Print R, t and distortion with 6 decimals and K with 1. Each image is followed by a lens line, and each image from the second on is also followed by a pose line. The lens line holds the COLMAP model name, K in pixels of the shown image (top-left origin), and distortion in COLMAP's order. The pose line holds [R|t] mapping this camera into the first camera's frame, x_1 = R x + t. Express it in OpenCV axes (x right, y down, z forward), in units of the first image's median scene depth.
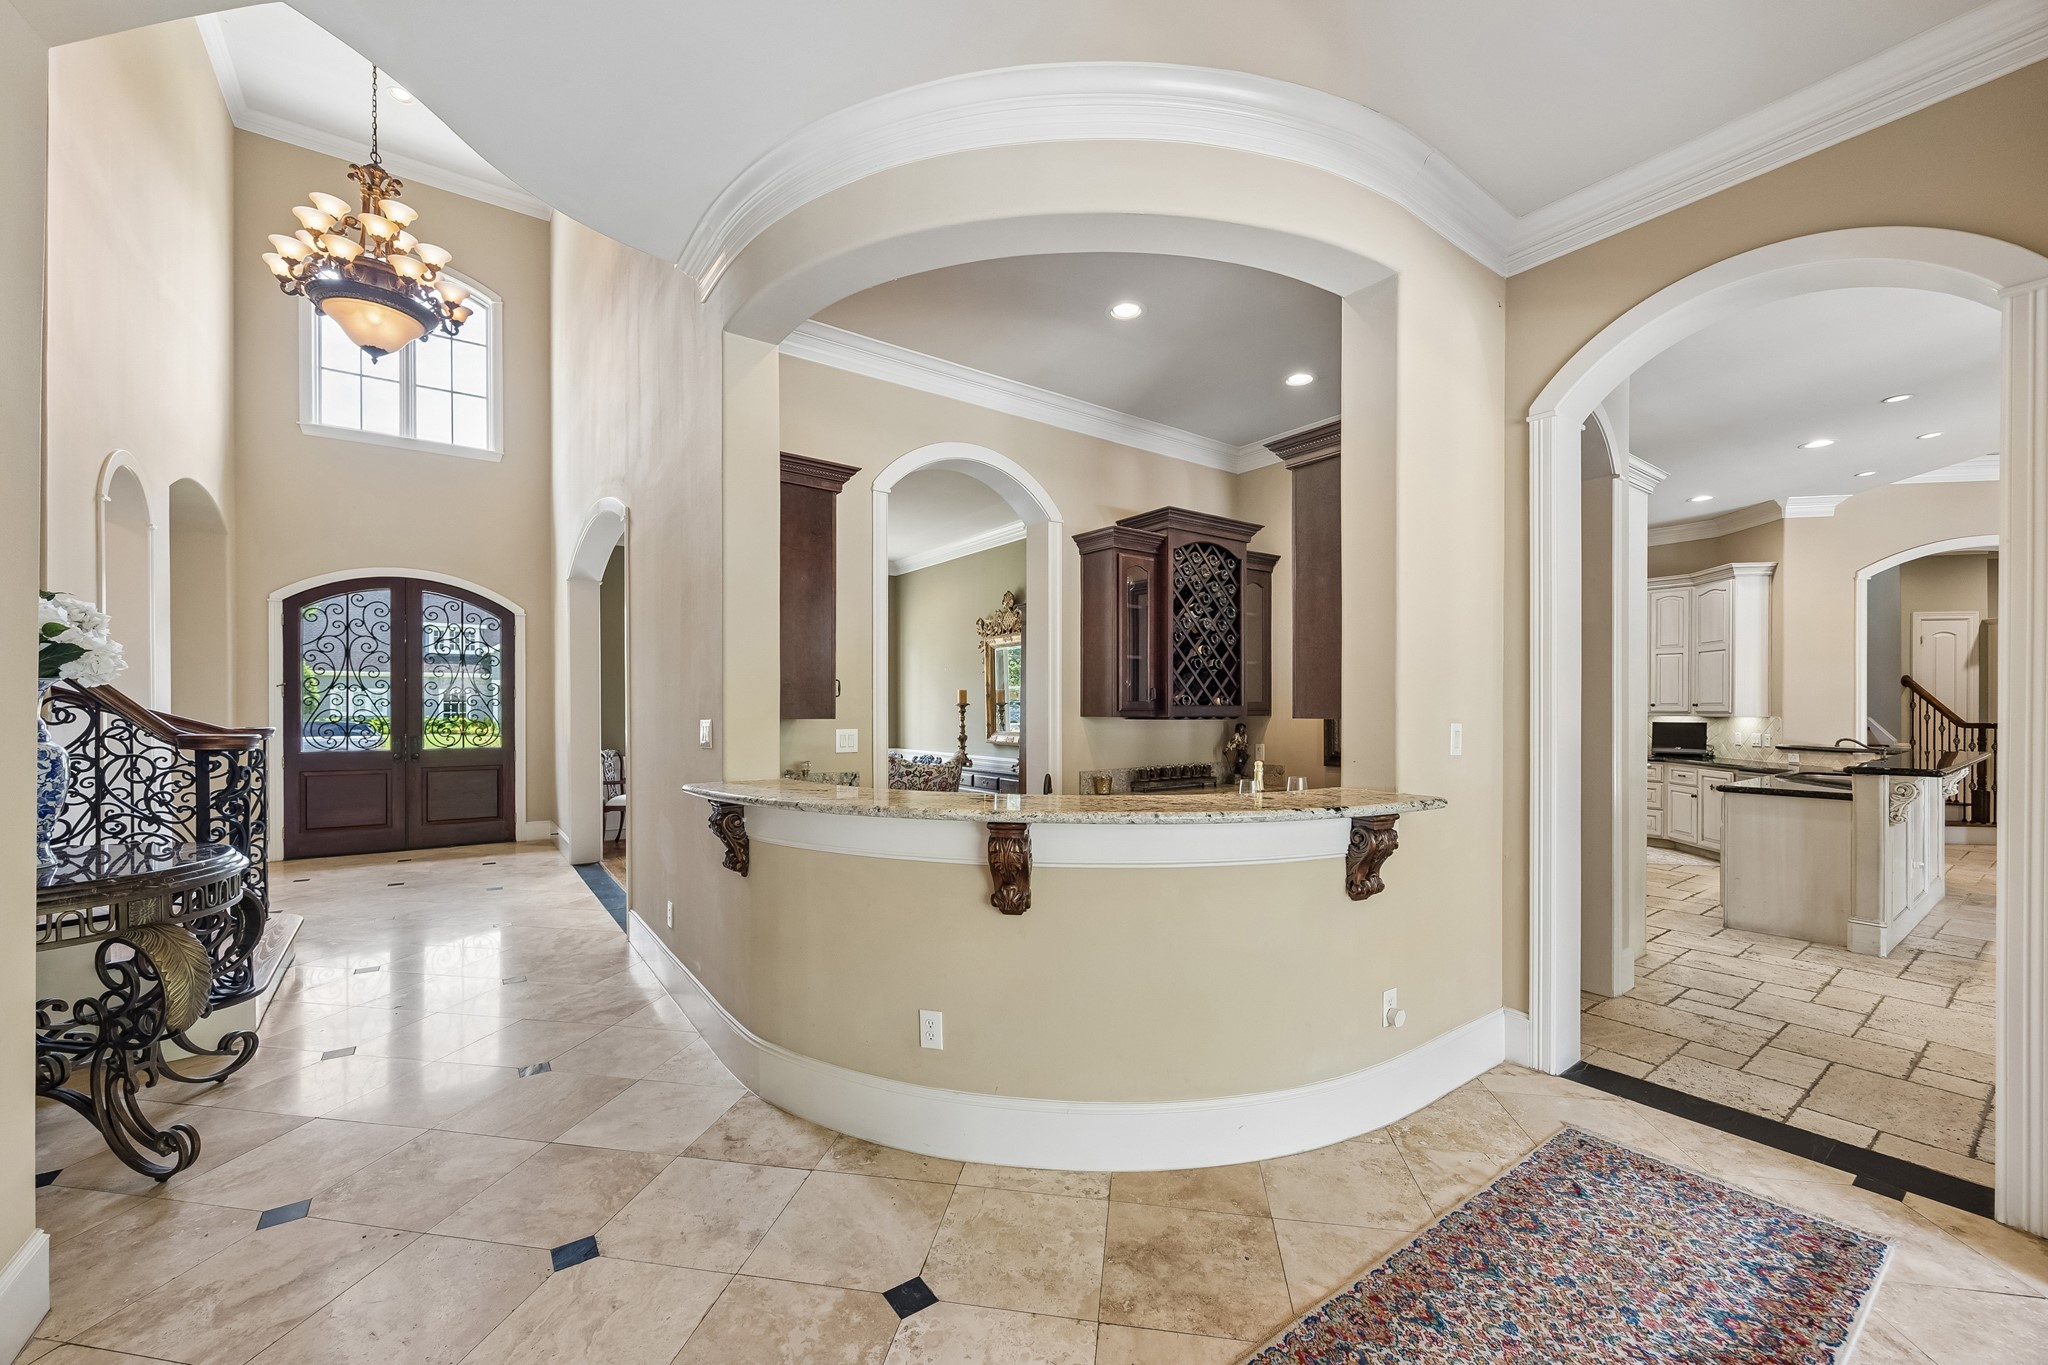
lens RADIAL K [[792.0, 0, 1023.3], [0, 792.0, 699.9], [0, 0, 1]] dist [0.002758, -0.001288]
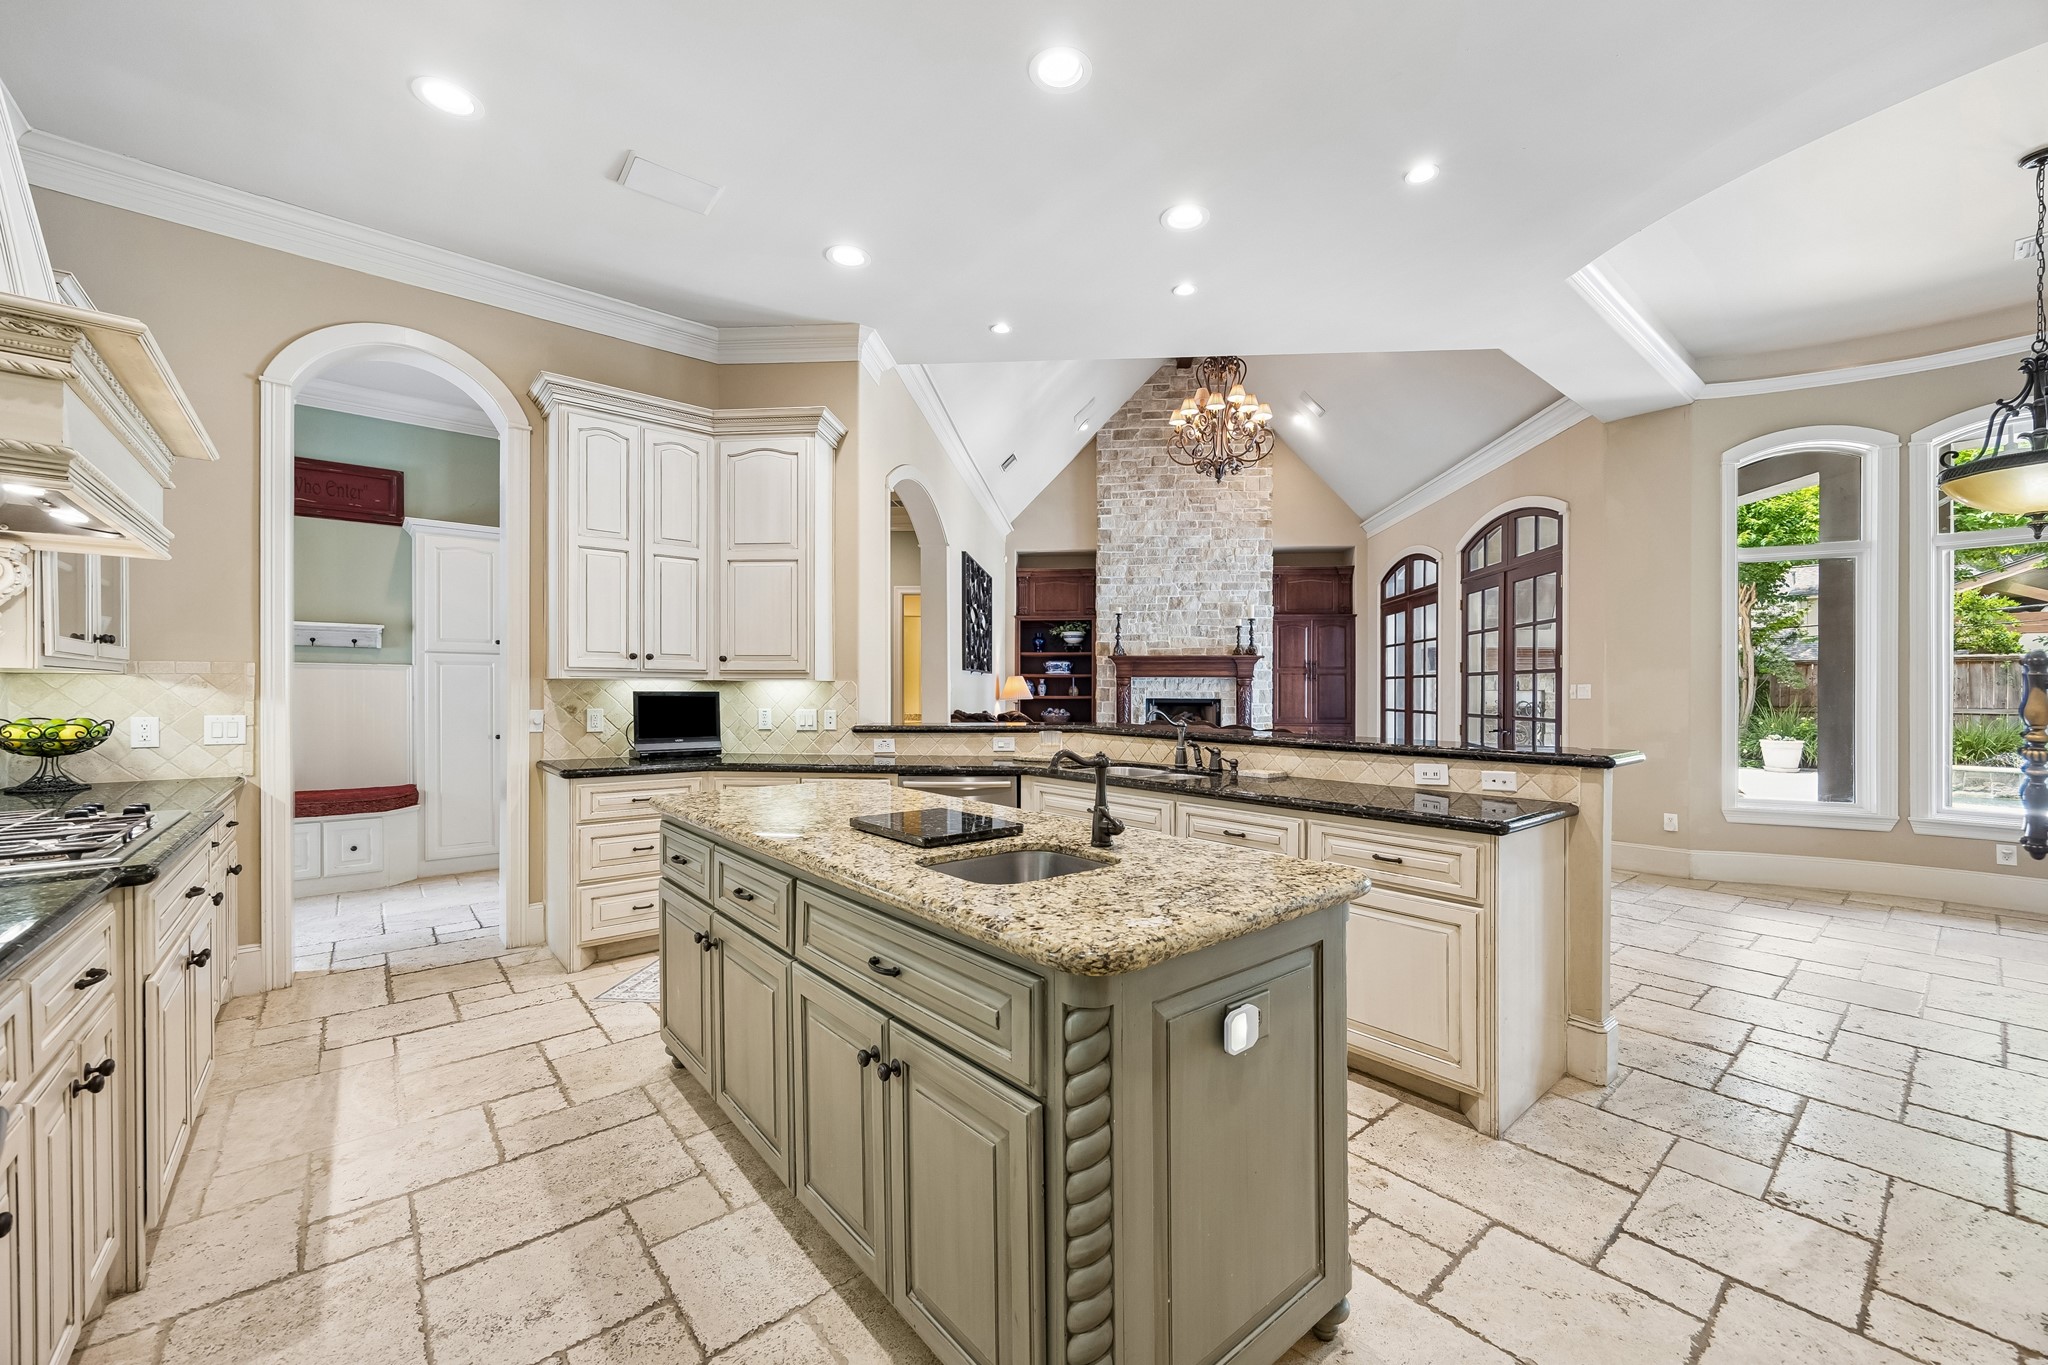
lens RADIAL K [[792.0, 0, 1029.3], [0, 792.0, 696.5], [0, 0, 1]] dist [0.002758, -0.001288]
pose [[-0.064284, -0.010825, 0.997873, 0.312051], [-0.009488, 0.999903, 0.010235, 0.025197], [-0.997887, -0.008810, -0.064380, 0.858151]]
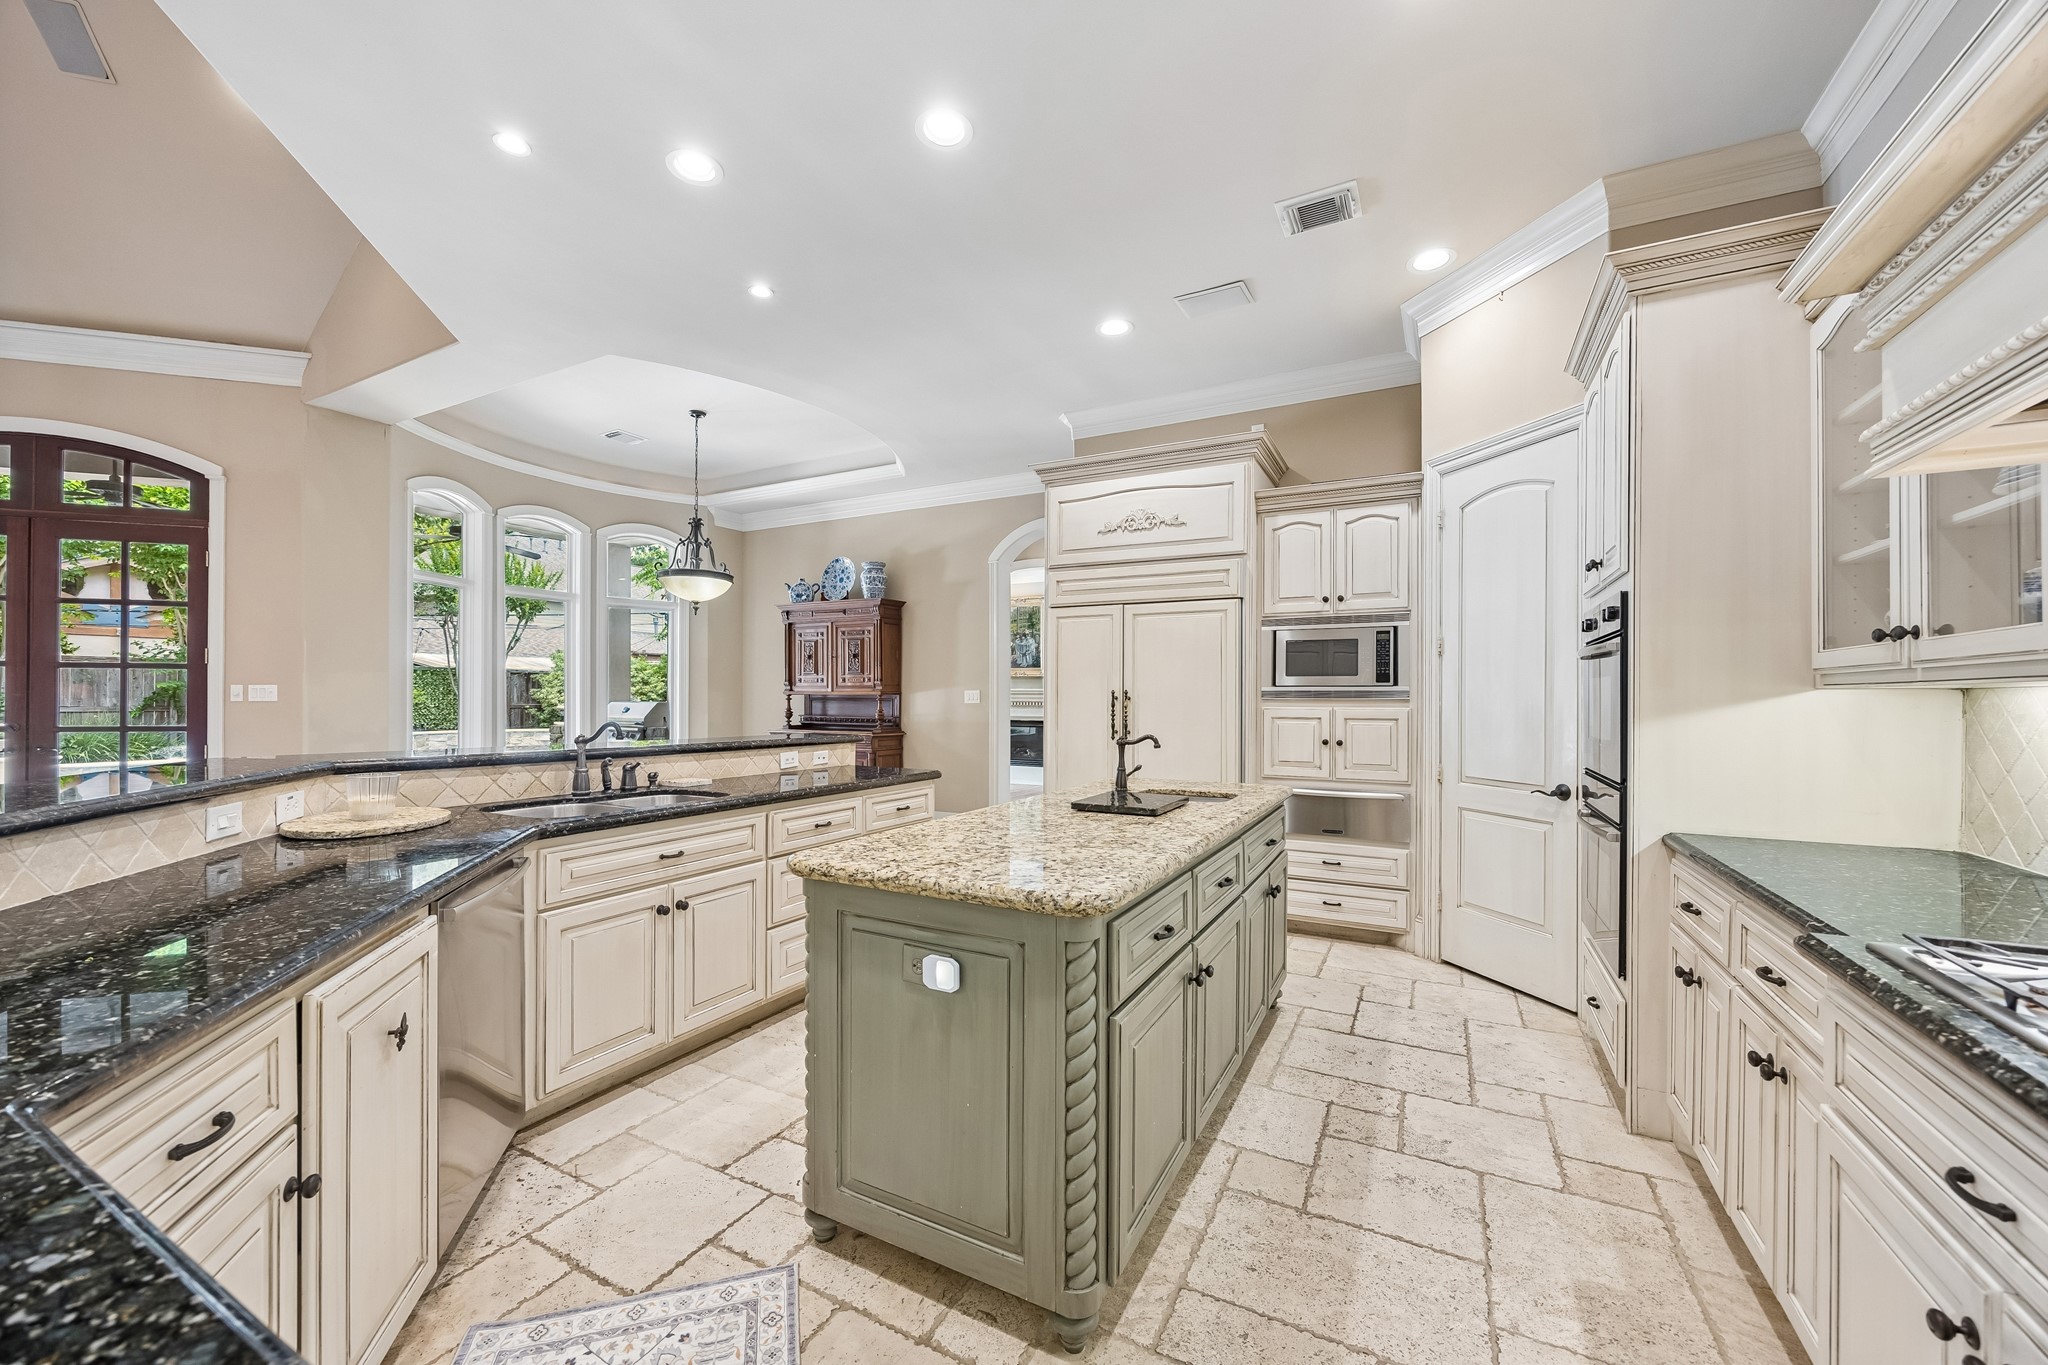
lens RADIAL K [[792.0, 0, 1013.7], [0, 792.0, 695.4], [0, 0, 1]] dist [0.002758, -0.001288]
pose [[-0.904776, -0.012996, -0.425690, 0.769073], [-0.008900, 0.999893, -0.011610, 0.028078], [0.425795, -0.006716, -0.904795, 1.164618]]
